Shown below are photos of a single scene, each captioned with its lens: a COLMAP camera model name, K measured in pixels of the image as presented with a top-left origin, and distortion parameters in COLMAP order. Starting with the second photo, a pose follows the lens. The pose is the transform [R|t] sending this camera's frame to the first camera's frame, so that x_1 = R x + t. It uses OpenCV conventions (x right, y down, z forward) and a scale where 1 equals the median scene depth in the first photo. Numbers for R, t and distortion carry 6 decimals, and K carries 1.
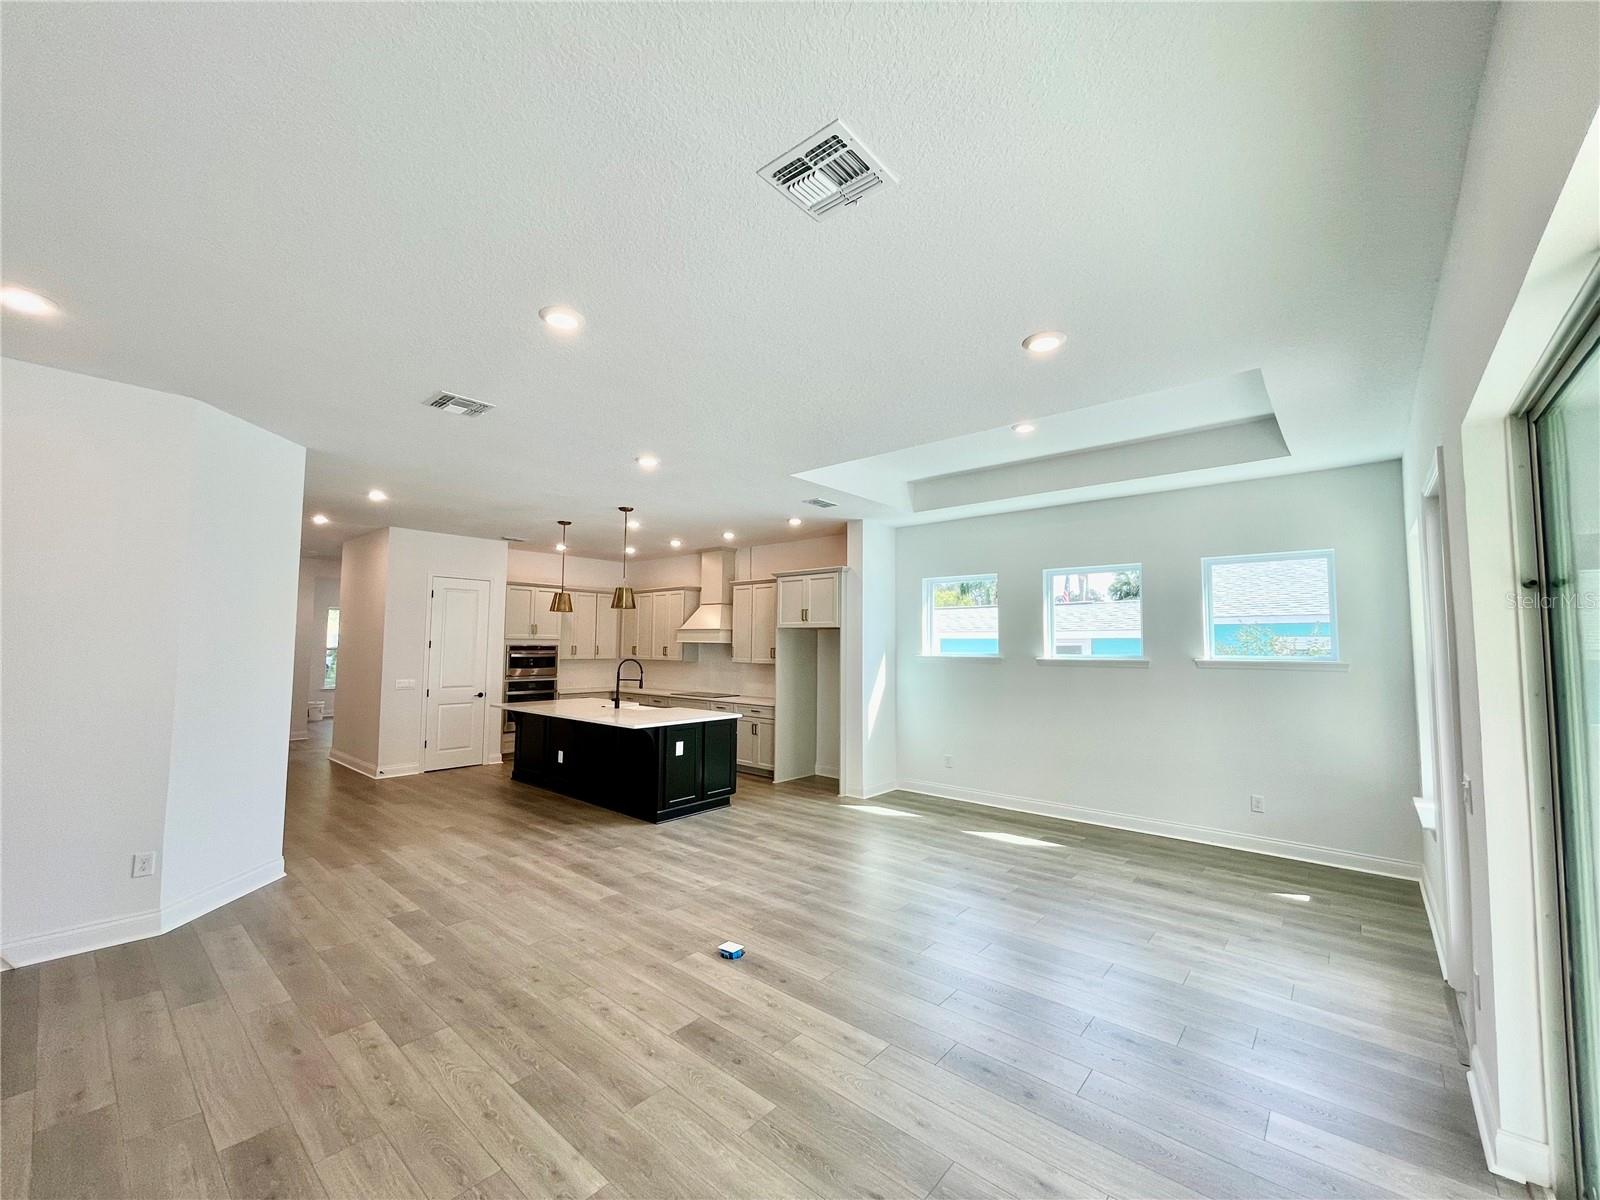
lens RADIAL K [[646.6, 0, 801.2], [0, 646.6, 601.3], [0, 0, 1]] dist [0.008433, -0.001066]
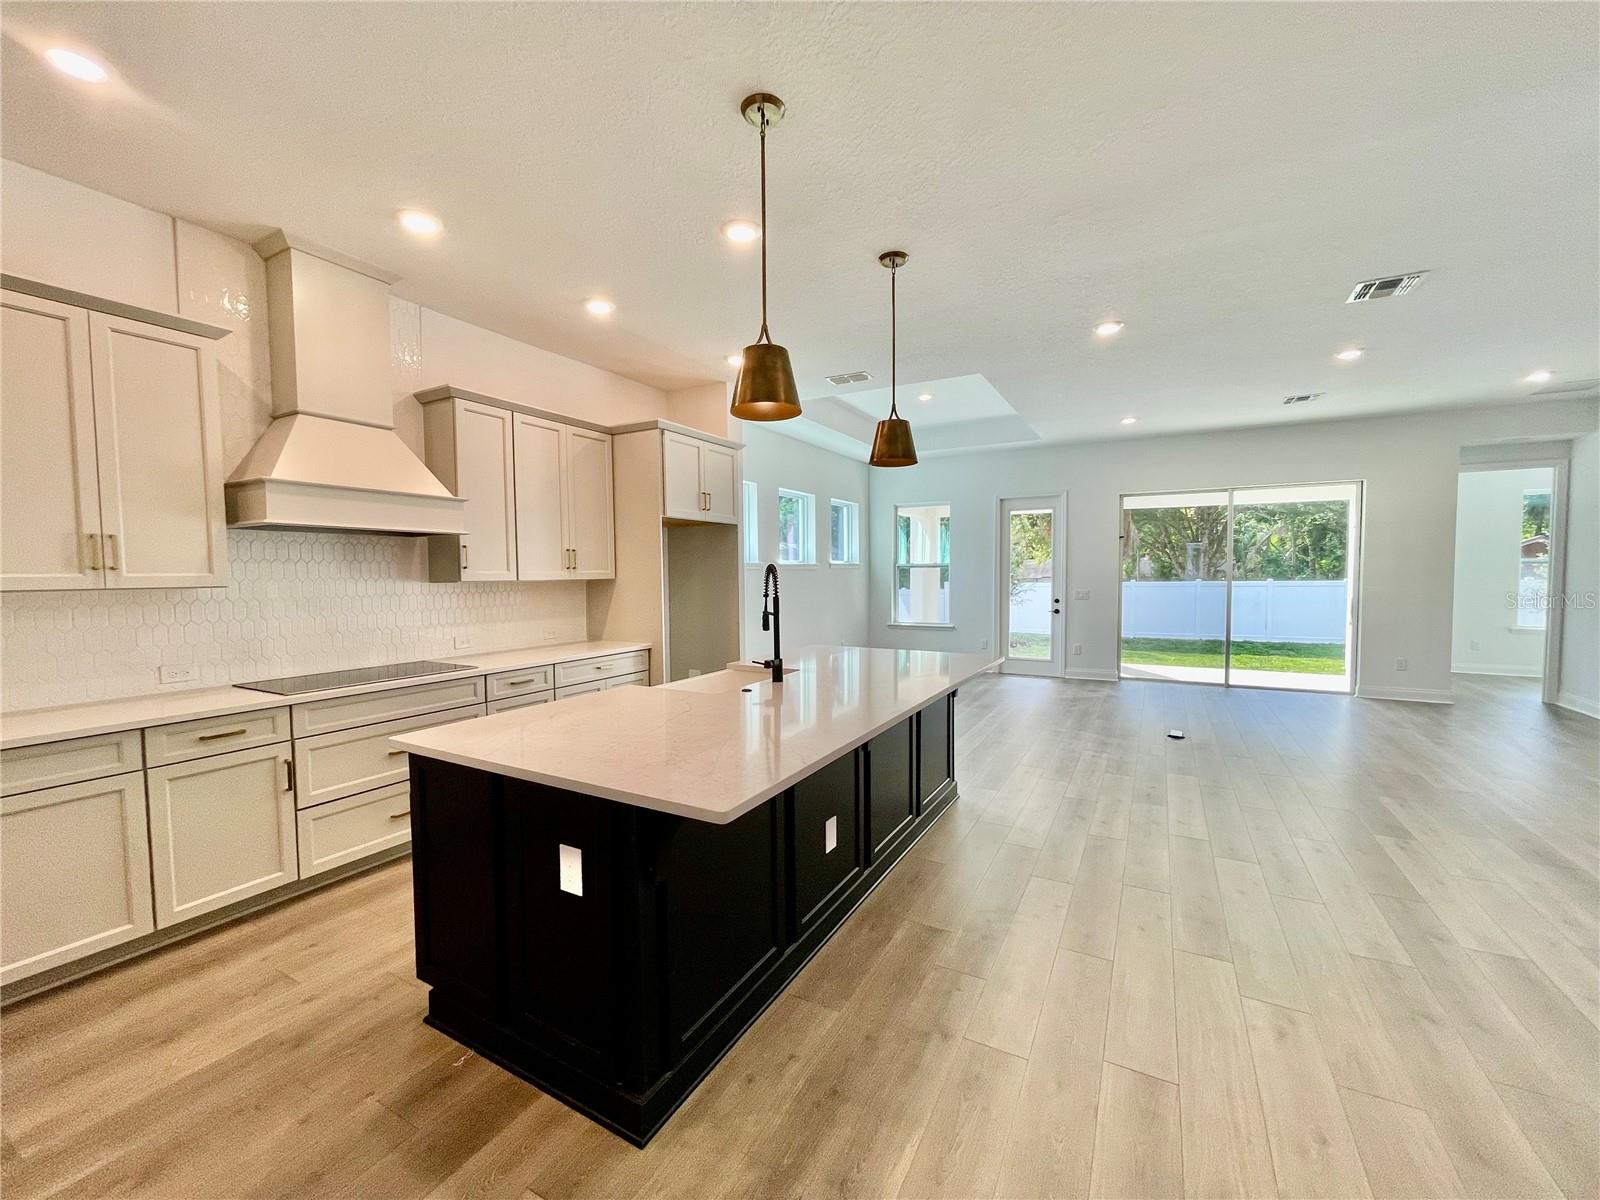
lens RADIAL K [[646.6, 0, 796.8], [0, 646.6, 603.4], [0, 0, 1]] dist [0.008433, -0.001066]
pose [[-0.201596, -0.050594, 0.978161, -0.559712], [-0.060219, 0.997416, 0.039179, 0.077682], [-0.977616, -0.051006, -0.204122, 0.859908]]
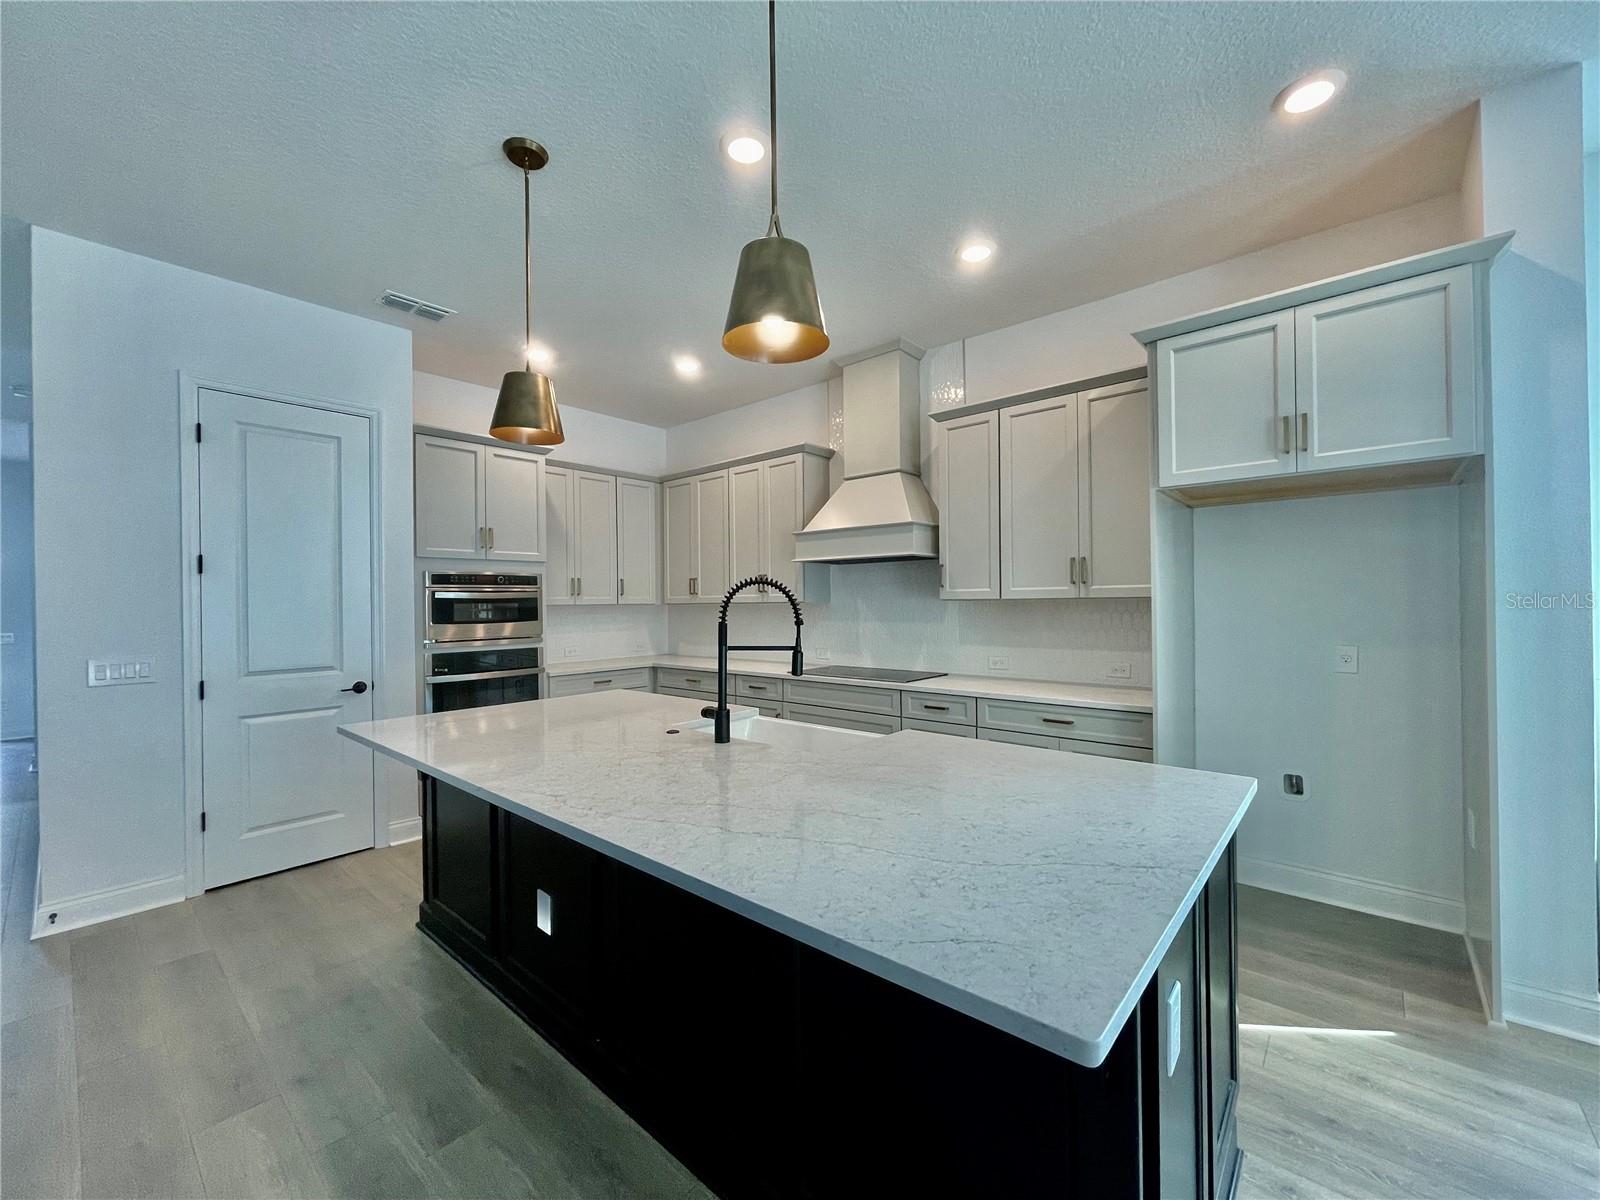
lens RADIAL K [[646.6, 0, 800.5], [0, 646.6, 601.5], [0, 0, 1]] dist [0.008433, -0.001066]
pose [[0.999750, -0.021694, -0.005452, -0.195218], [0.022010, 0.997525, 0.066780, 0.063667], [0.003990, -0.066883, 0.997753, 0.557750]]
